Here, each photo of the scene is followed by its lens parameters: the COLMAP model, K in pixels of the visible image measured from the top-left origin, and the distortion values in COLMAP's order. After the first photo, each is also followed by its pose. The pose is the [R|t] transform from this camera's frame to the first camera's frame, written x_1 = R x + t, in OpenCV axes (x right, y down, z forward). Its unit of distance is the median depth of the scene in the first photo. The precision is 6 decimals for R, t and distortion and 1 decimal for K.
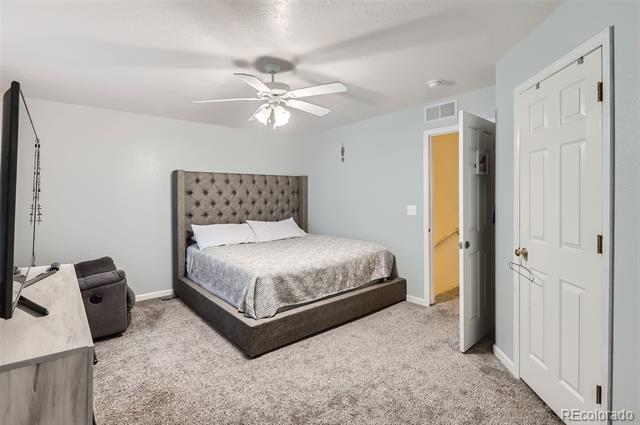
lens RADIAL K [[313.4, 0, 326.8], [0, 313.4, 195.3], [0, 0, 1]] dist [0.008991, -0.000393]
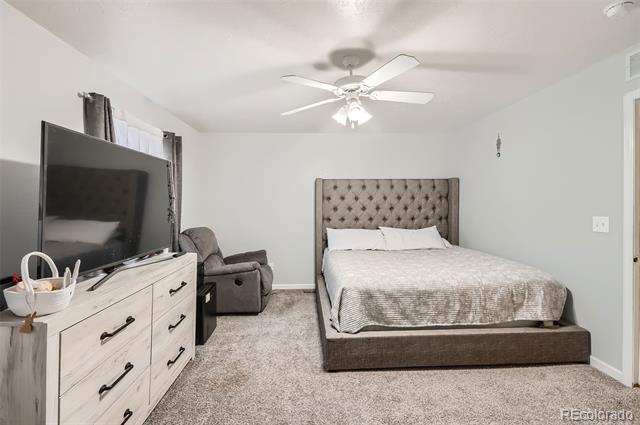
lens RADIAL K [[299.7, 0, 310.6], [0, 299.7, 201.8], [0, 0, 1]] dist [0.014351, -0.005098]
pose [[0.787120, 0.000354, -0.616800, 0.219611], [0.002056, 0.999993, 0.003197, -0.000589], [0.616796, -0.003785, 0.787114, 0.190909]]
